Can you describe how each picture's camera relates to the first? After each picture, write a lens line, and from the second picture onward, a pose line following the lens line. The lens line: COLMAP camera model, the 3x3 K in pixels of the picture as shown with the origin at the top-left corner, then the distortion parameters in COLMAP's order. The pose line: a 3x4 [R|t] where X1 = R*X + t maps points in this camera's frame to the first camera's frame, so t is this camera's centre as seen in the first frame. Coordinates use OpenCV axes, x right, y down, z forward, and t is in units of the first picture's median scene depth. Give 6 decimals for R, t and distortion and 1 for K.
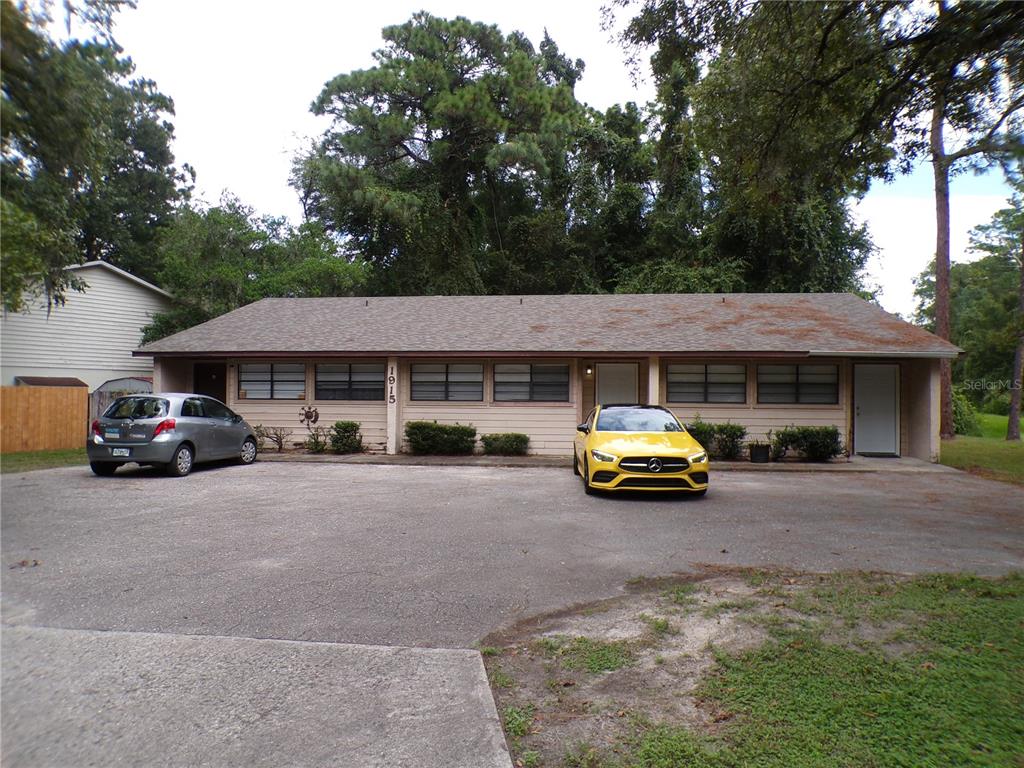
lens RADIAL K [[695.7, 0, 512.0], [0, 695.7, 384.0], [0, 0, 1]] dist [-0.031050, 0.002701]
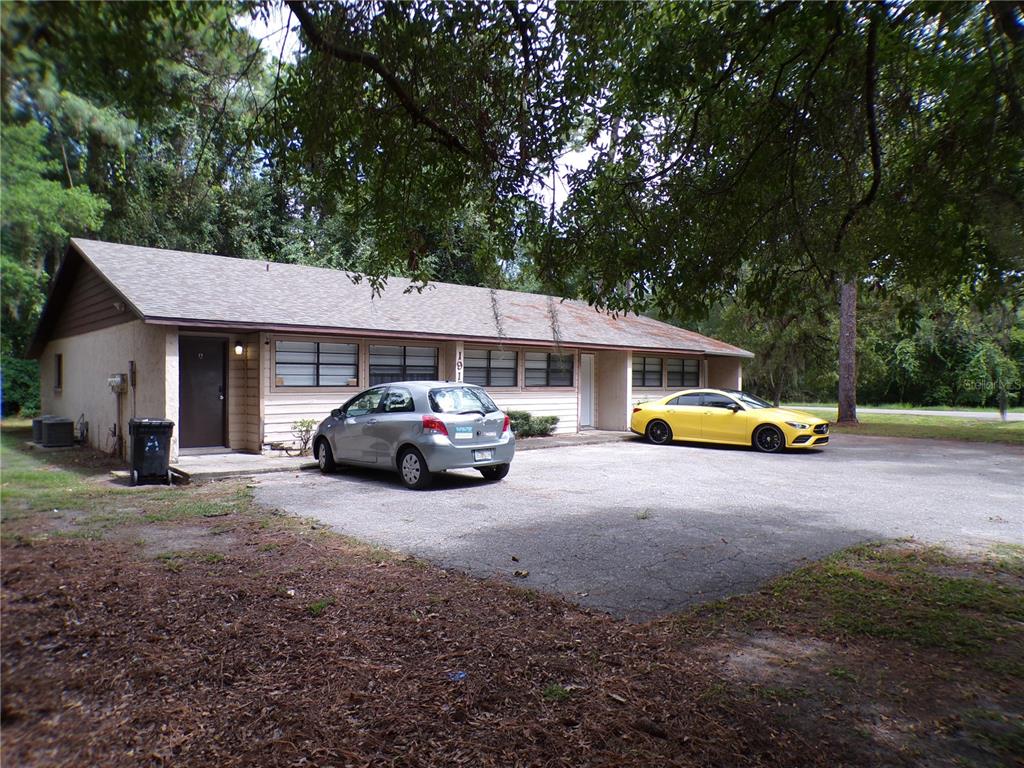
lens RADIAL K [[695.7, 0, 512.0], [0, 695.7, 384.0], [0, 0, 1]] dist [-0.031050, 0.002701]
pose [[0.640937, -0.005519, 0.767574, -0.857810], [-0.019038, 0.999552, 0.023083, -0.003004], [-0.767358, -0.029408, 0.640544, 0.332012]]
